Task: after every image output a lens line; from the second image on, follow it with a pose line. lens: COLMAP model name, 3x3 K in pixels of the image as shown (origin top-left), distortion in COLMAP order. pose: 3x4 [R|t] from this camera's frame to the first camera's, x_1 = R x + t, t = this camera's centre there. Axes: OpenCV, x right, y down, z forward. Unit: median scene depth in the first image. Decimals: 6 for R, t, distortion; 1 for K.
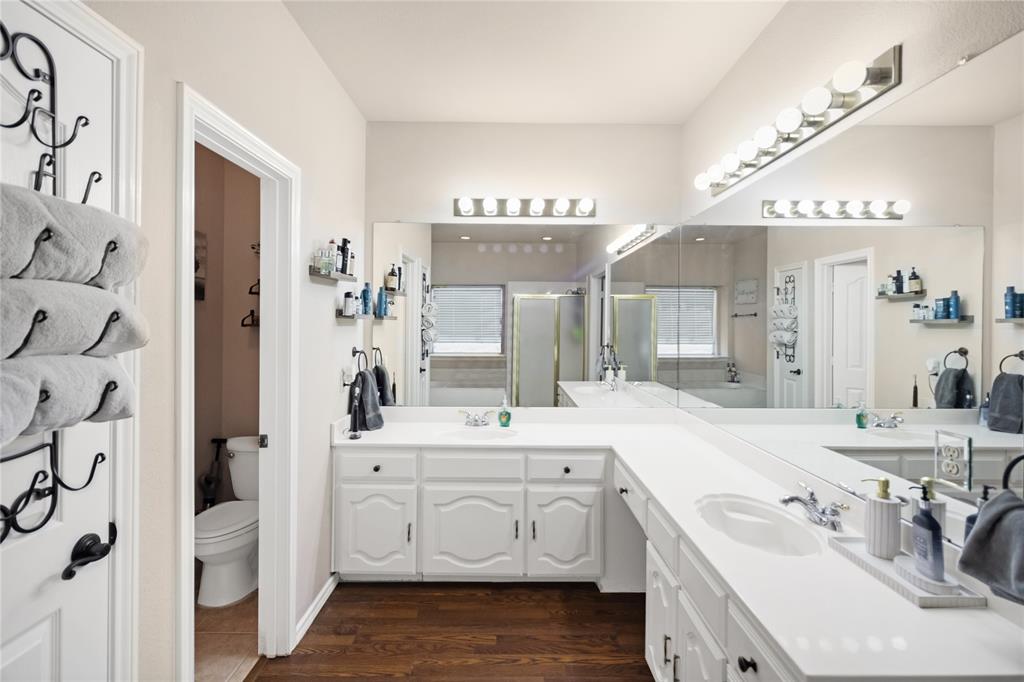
lens RADIAL K [[467.0, 0, 528.3], [0, 467.0, 326.7], [0, 0, 1]] dist [-0.000968, -0.000165]
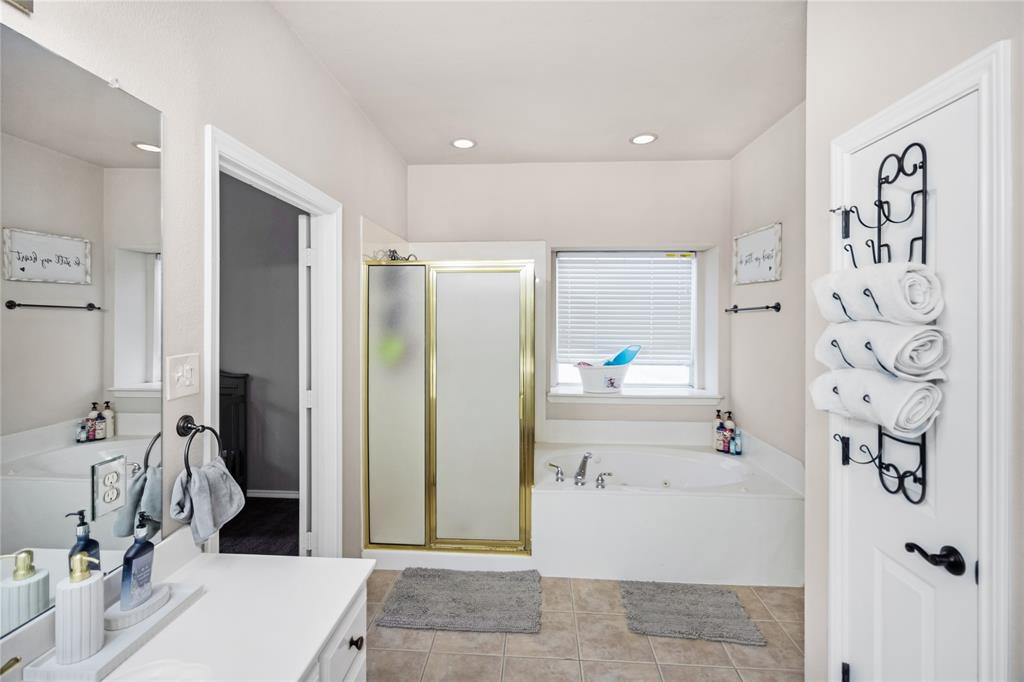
lens RADIAL K [[490.3, 0, 509.9], [0, 490.3, 321.0], [0, 0, 1]] dist [0.001113, 0.000308]
pose [[0.997871, -0.001657, -0.065202, 0.493874], [0.001668, 0.999999, 0.000114, -0.024676], [0.065201, -0.000222, 0.997872, 0.970208]]
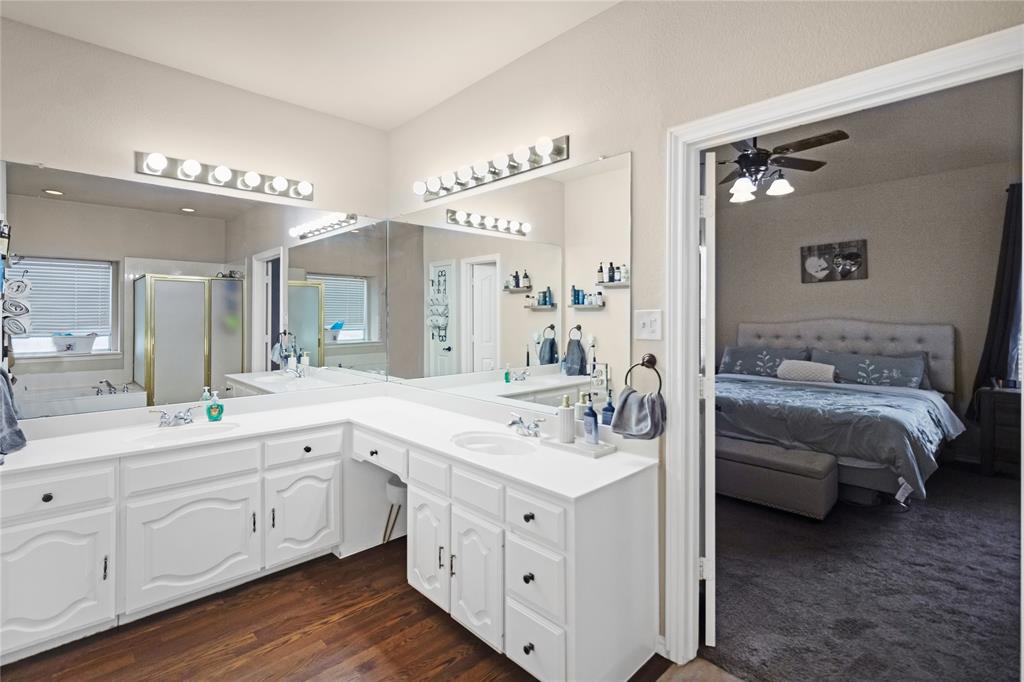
lens RADIAL K [[476.5, 0, 511.1], [0, 476.5, 319.5], [0, 0, 1]] dist [0.000374, 0.000107]
pose [[0.728495, -0.011674, 0.684952, -0.215908], [0.010191, 0.999929, 0.006203, 0.016722], [-0.684975, 0.002462, 0.728562, -0.040527]]
